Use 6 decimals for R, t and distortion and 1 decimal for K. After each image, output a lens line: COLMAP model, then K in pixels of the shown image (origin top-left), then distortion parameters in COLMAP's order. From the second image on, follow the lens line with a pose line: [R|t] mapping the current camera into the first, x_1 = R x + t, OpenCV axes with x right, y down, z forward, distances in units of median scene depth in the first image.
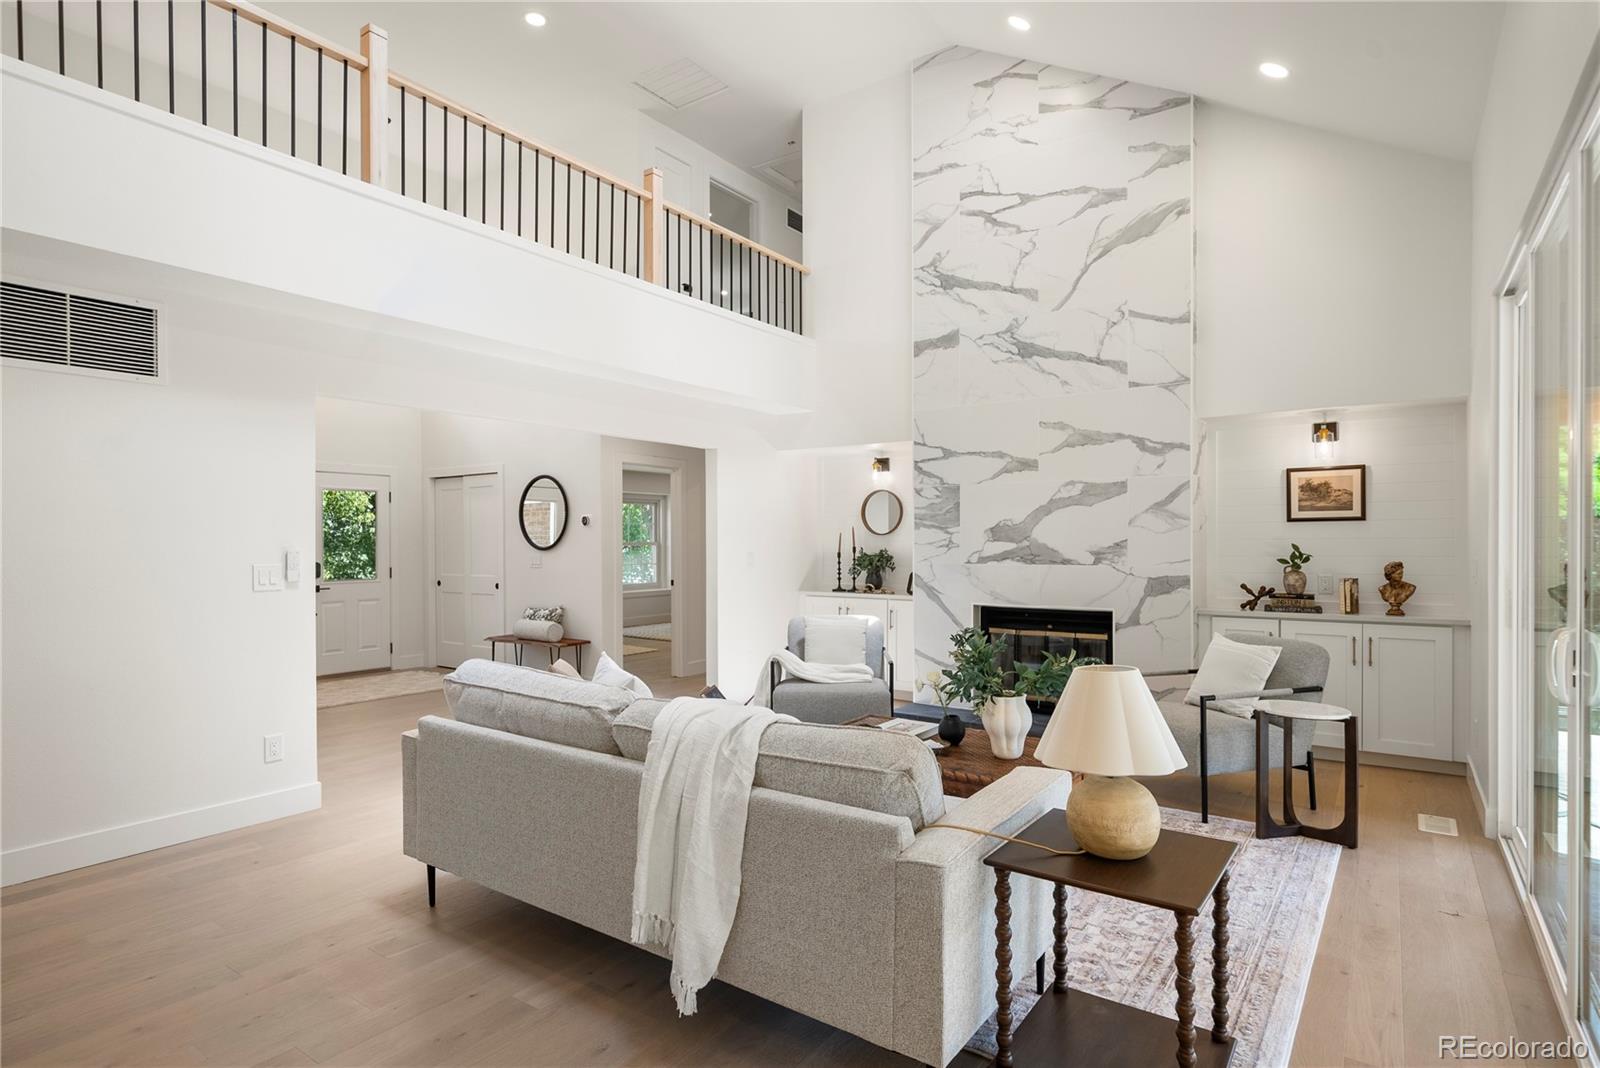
lens RADIAL K [[823.7, 0, 794.6], [0, 823.7, 544.2], [0, 0, 1]] dist [-0.007757, -0.001282]
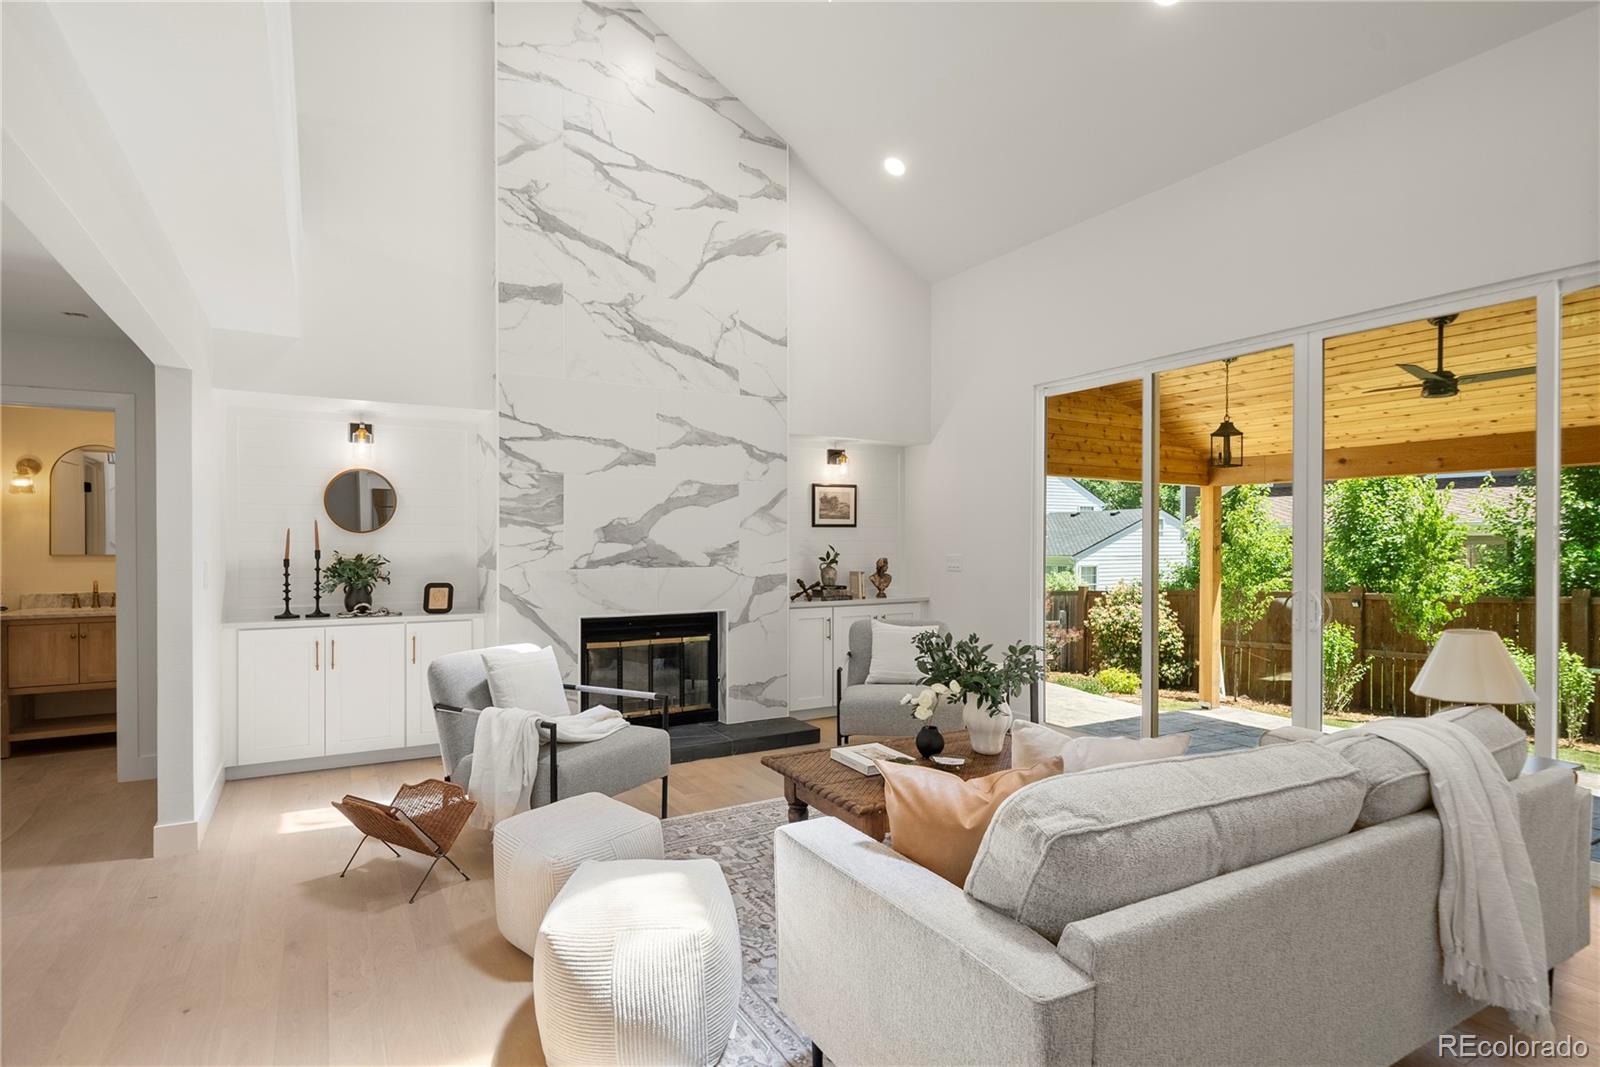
lens RADIAL K [[819.1, 0, 787.7], [0, 819.1, 537.2], [0, 0, 1]] dist [-0.000278, 0.000336]
pose [[0.419846, 0.004625, 0.907583, -0.477875], [-0.001768, 0.999989, -0.004278, -0.006104], [-0.907594, 0.000191, 0.419850, 0.482095]]
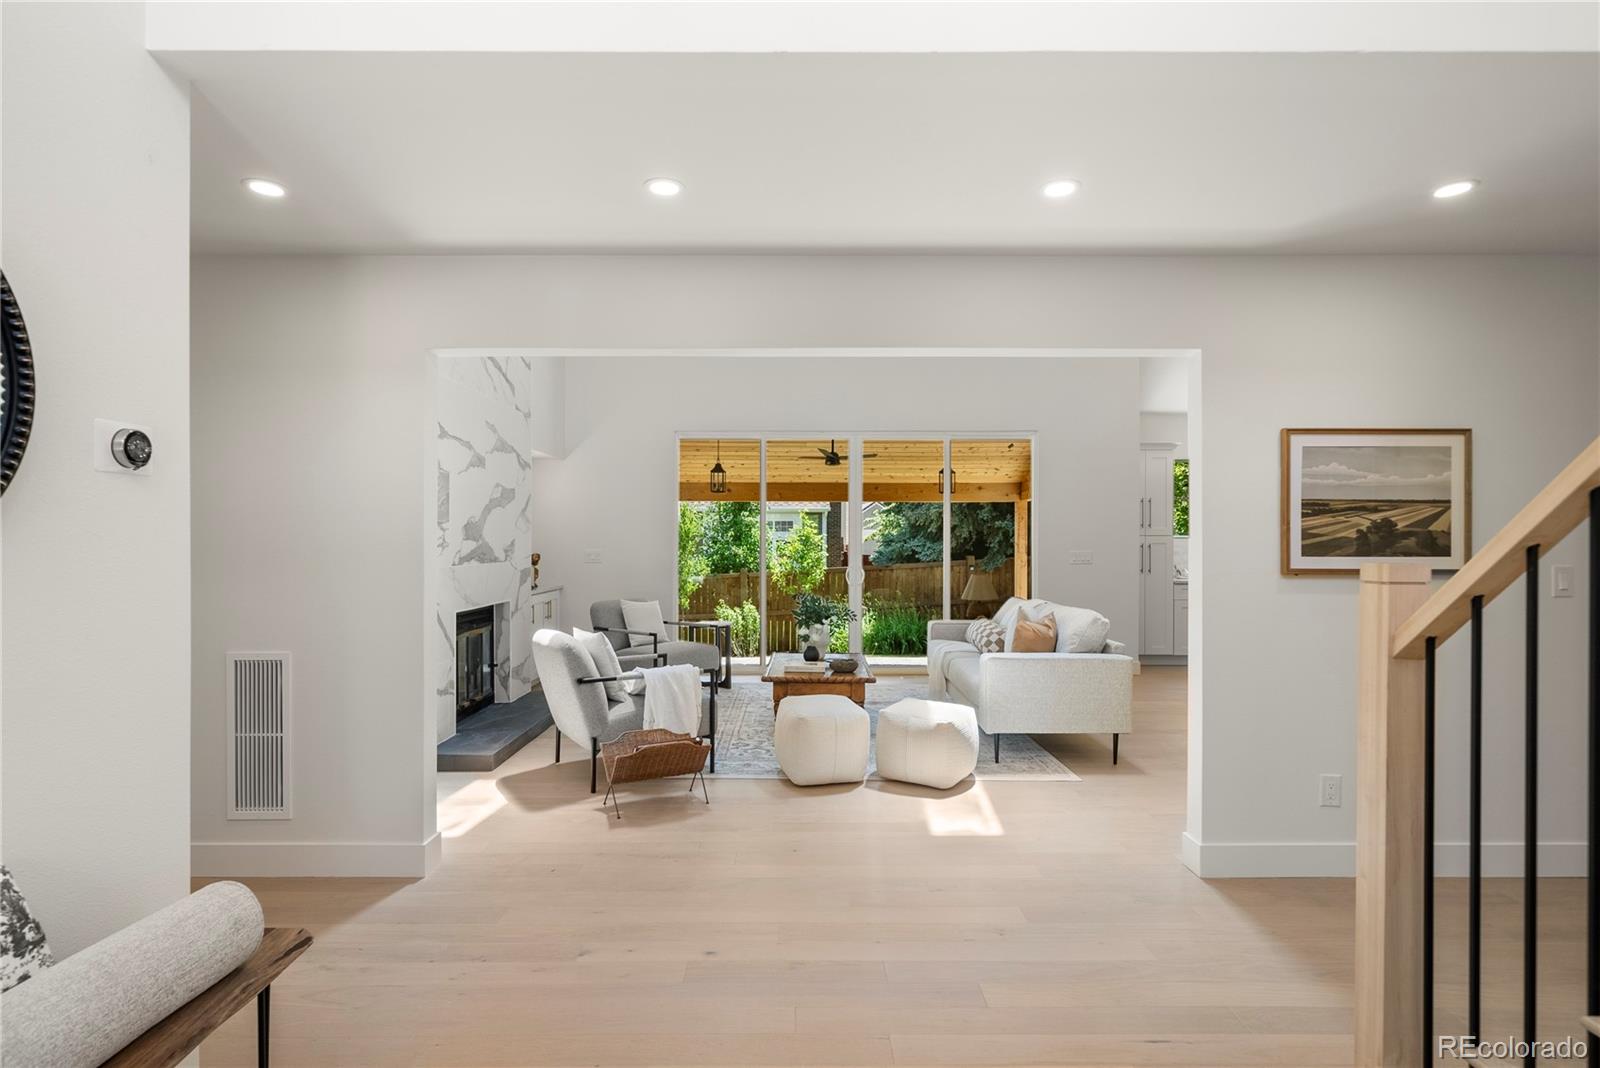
lens RADIAL K [[819.1, 0, 796.7], [0, 819.1, 539.4], [0, 0, 1]] dist [-0.000278, 0.000336]
pose [[-0.582200, -0.000258, 0.813046, -0.731053], [-0.003902, 0.999989, -0.002477, -0.003526], [-0.813036, -0.004614, -0.582195, 1.276588]]
